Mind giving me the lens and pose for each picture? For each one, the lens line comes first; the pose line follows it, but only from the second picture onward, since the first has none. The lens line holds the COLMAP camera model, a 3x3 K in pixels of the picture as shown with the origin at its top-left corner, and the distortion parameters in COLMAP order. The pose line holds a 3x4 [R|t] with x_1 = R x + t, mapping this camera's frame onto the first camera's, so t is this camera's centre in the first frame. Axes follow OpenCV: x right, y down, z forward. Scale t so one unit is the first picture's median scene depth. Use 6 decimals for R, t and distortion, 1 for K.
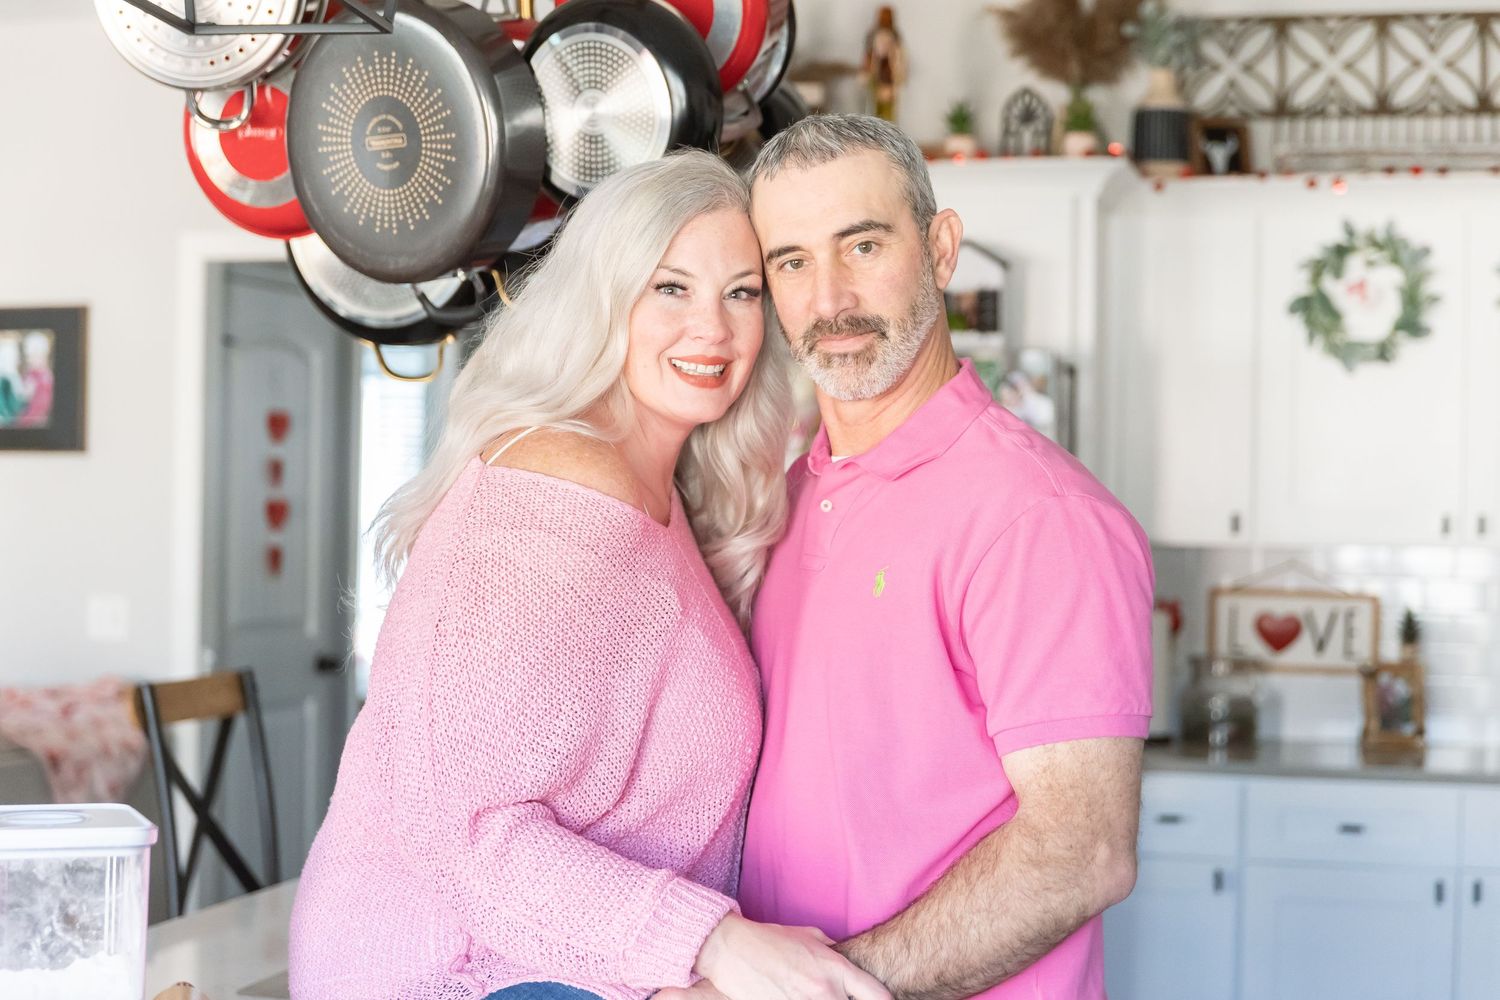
lens RADIAL K [[2385.1, 0, 750.0], [0, 2385.1, 500.0], [0, 0, 1]] dist [-0.003284, -0.728326]
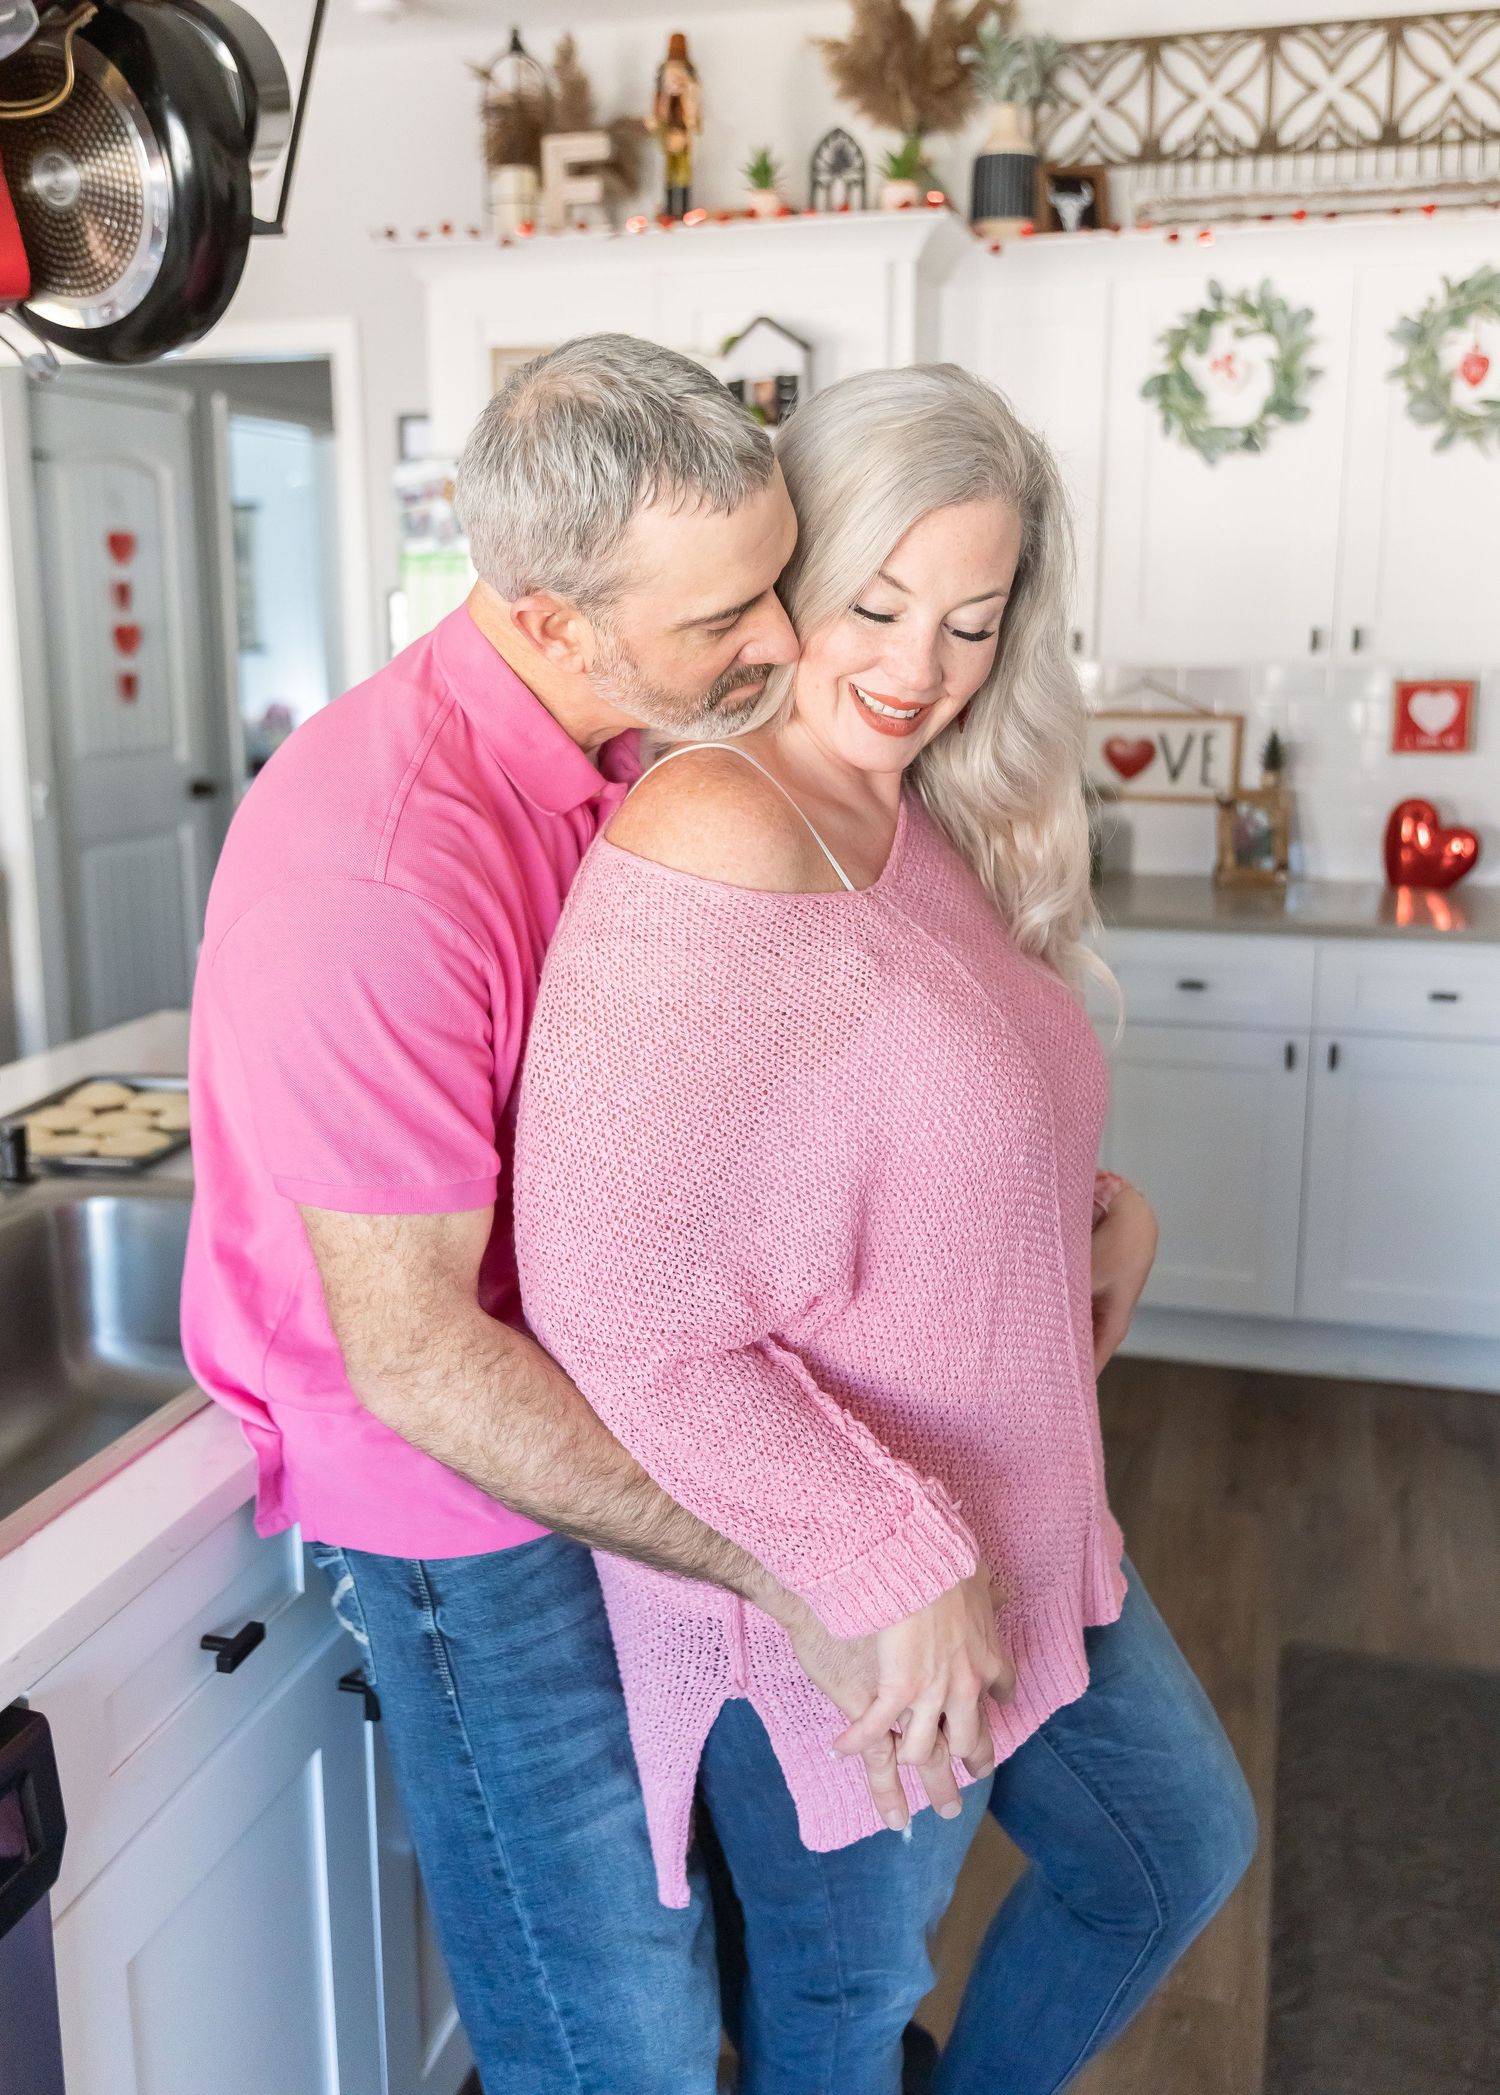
lens RADIAL K [[1995.3, 0, 722.0], [0, 1995.3, 1004.2], [0, 0, 1]] dist [0.011647, -0.022647]
pose [[0.999555, -0.015206, -0.025654, 0.083846], [0.020093, 0.979059, 0.202581, -0.011047], [0.022036, -0.203007, 0.978929, 0.223437]]
